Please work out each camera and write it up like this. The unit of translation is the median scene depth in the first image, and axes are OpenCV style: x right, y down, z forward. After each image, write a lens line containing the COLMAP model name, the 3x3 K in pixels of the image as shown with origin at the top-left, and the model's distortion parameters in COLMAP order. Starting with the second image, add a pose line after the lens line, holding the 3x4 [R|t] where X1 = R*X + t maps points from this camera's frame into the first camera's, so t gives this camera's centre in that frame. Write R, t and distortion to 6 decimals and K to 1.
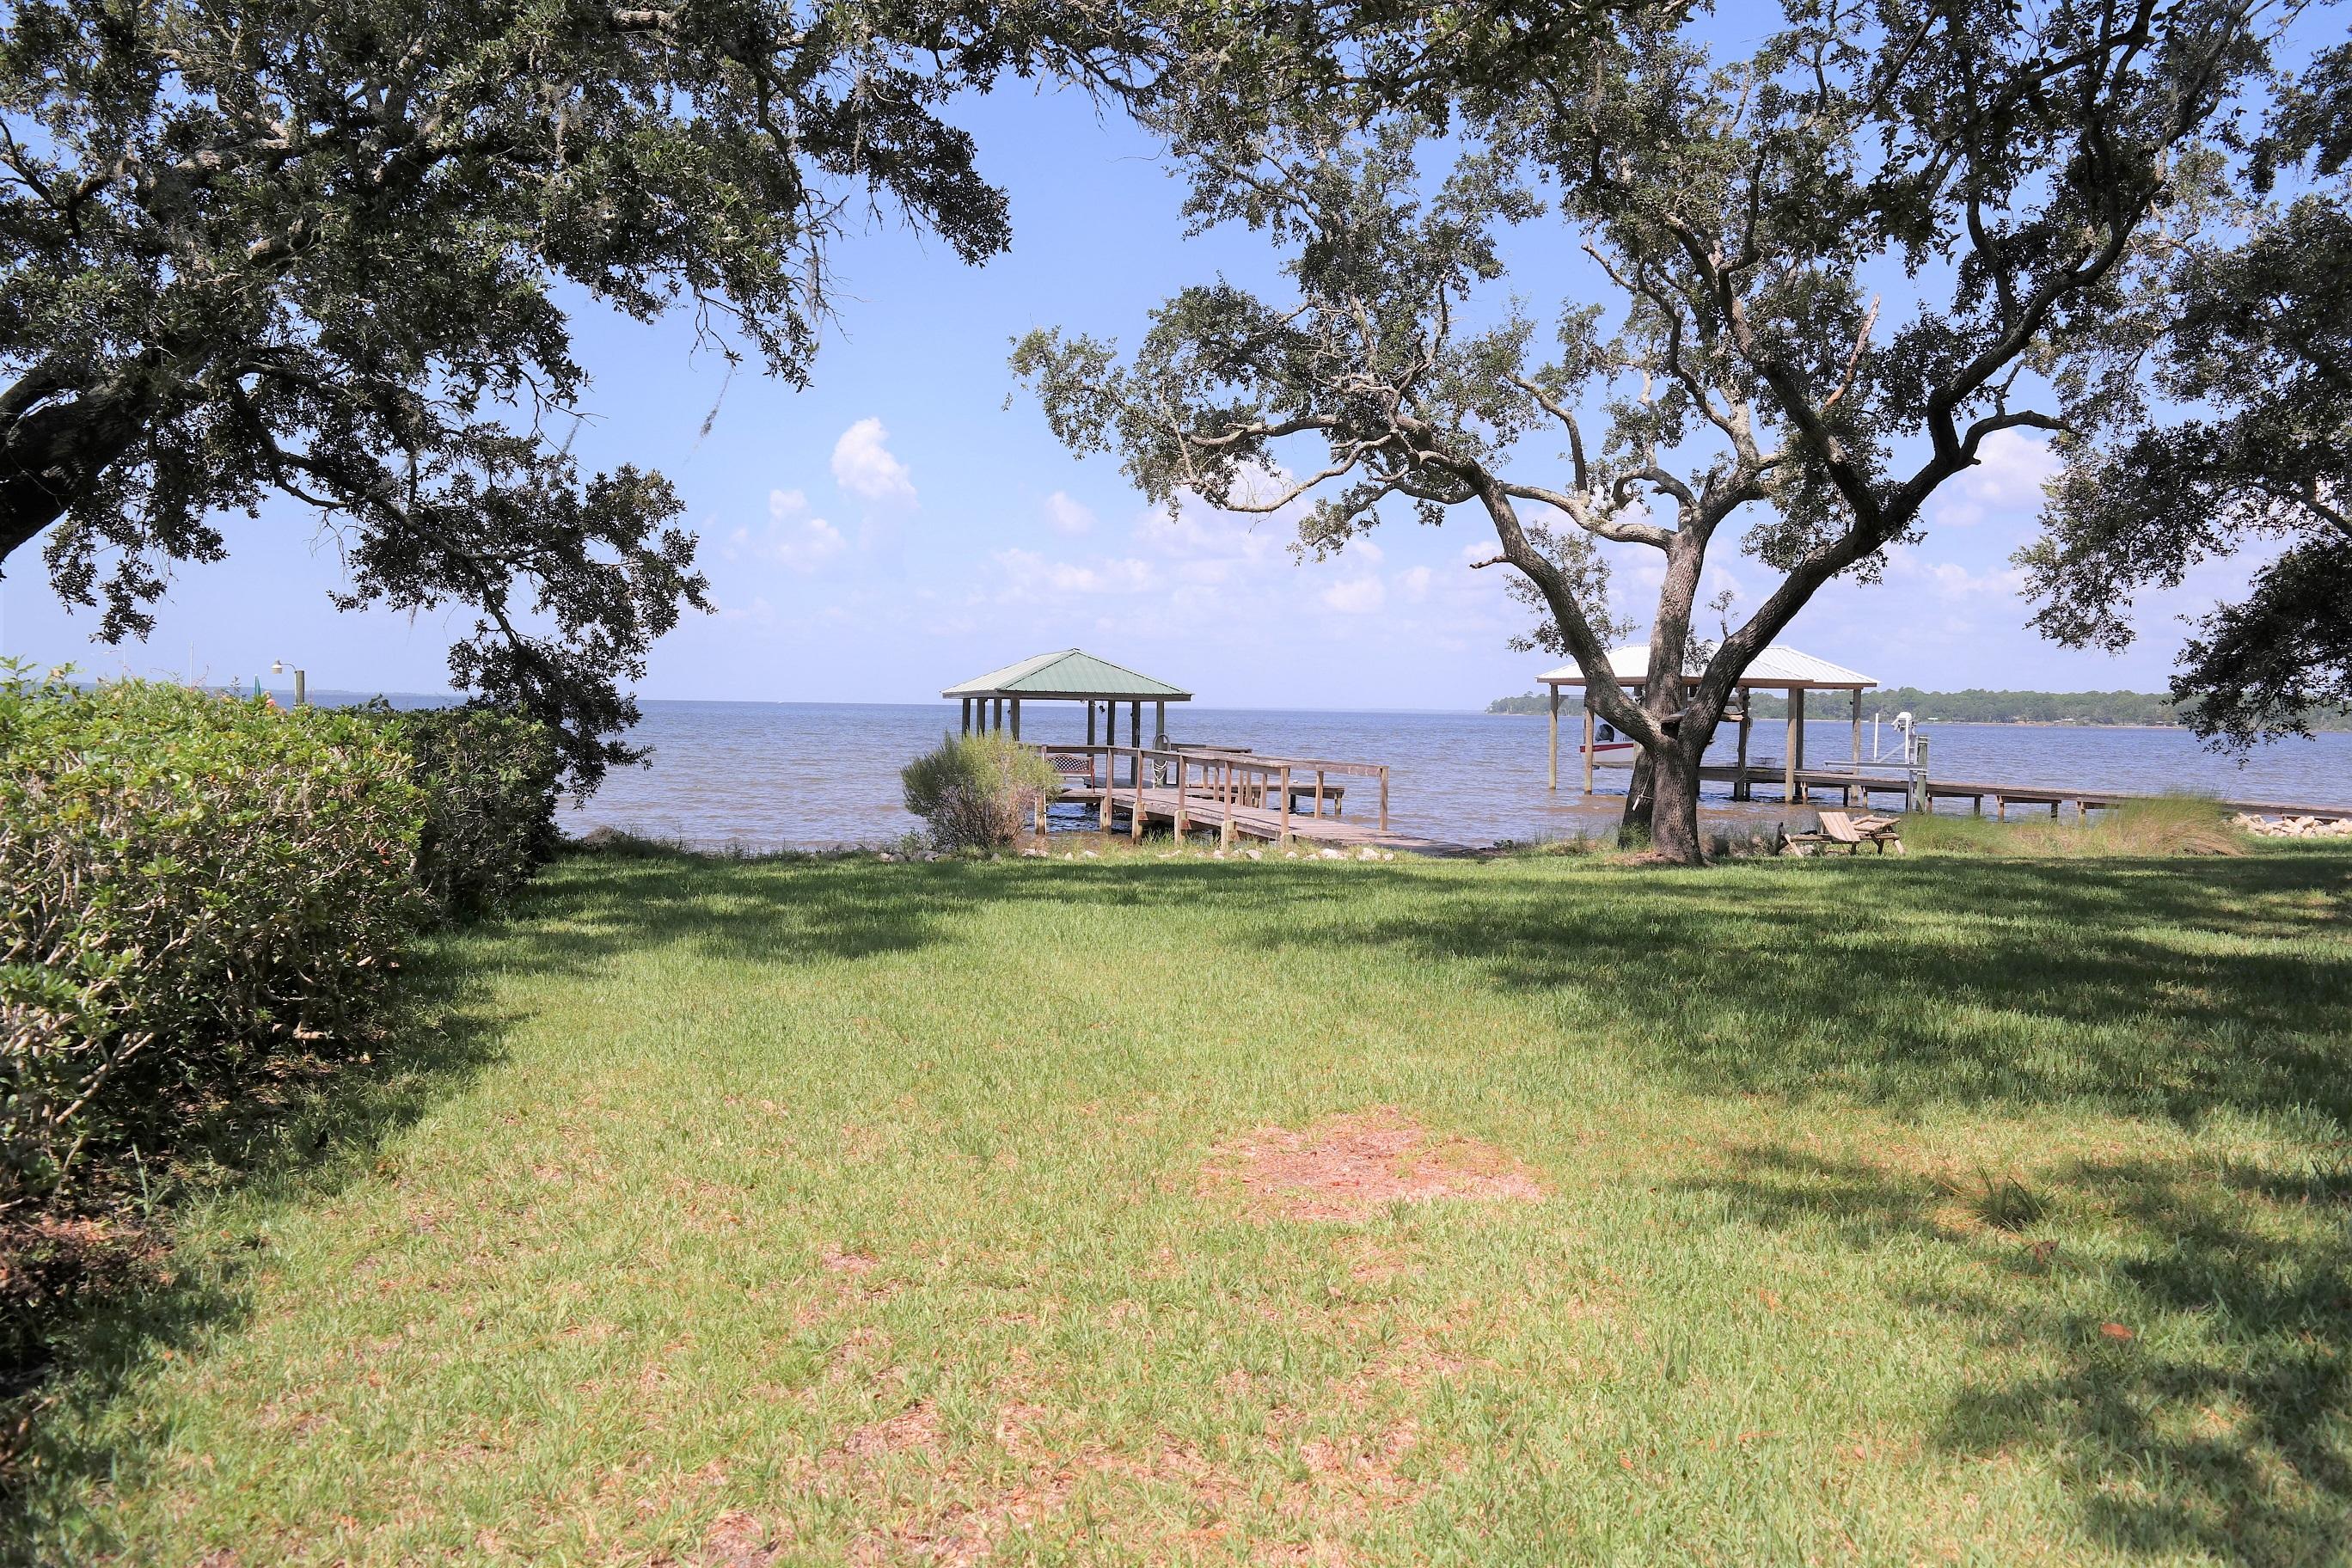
lens RADIAL K [[1869.7, 0, 1185.4], [0, 1869.7, 770.6], [0, 0, 1]] dist [0.013987, -0.008871]
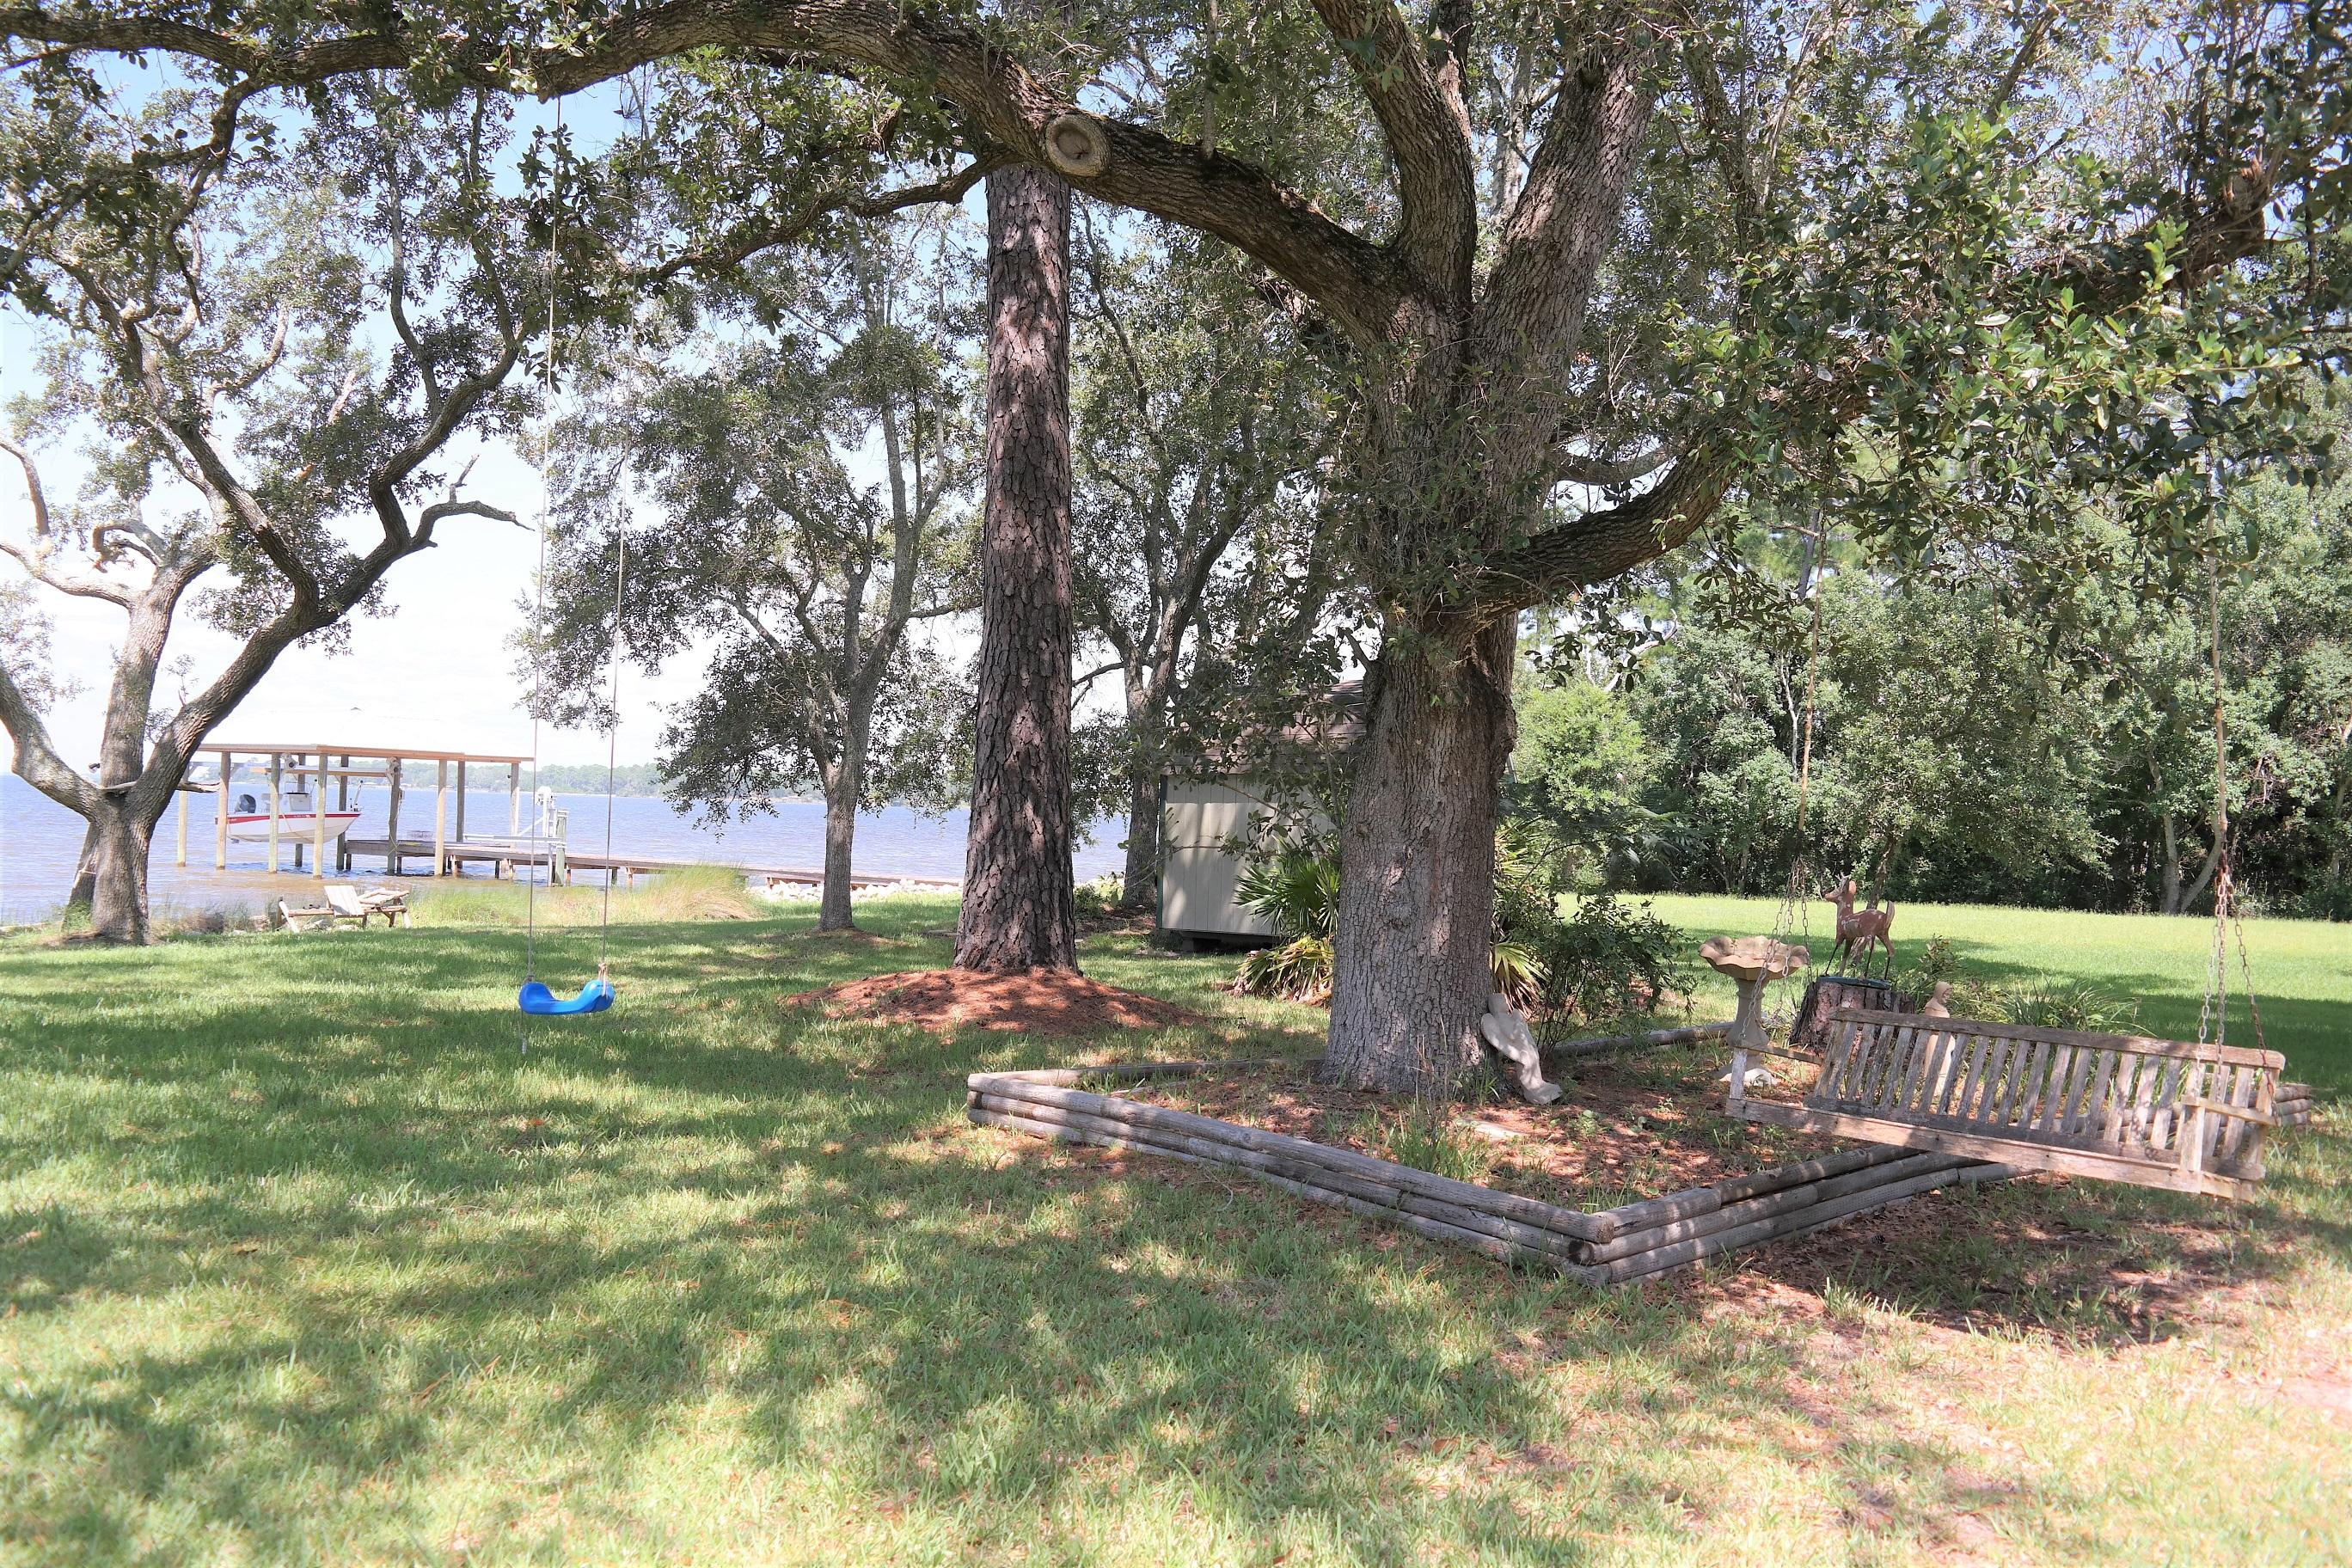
lens RADIAL K [[1869.7, 0, 1185.4], [0, 1869.7, 770.6], [0, 0, 1]] dist [0.013987, -0.008871]
pose [[0.800063, 0.021396, 0.599535, 0.118231], [0.002354, 0.999244, -0.038802, 0.000952], [-0.599912, 0.032456, 0.799408, -0.063203]]
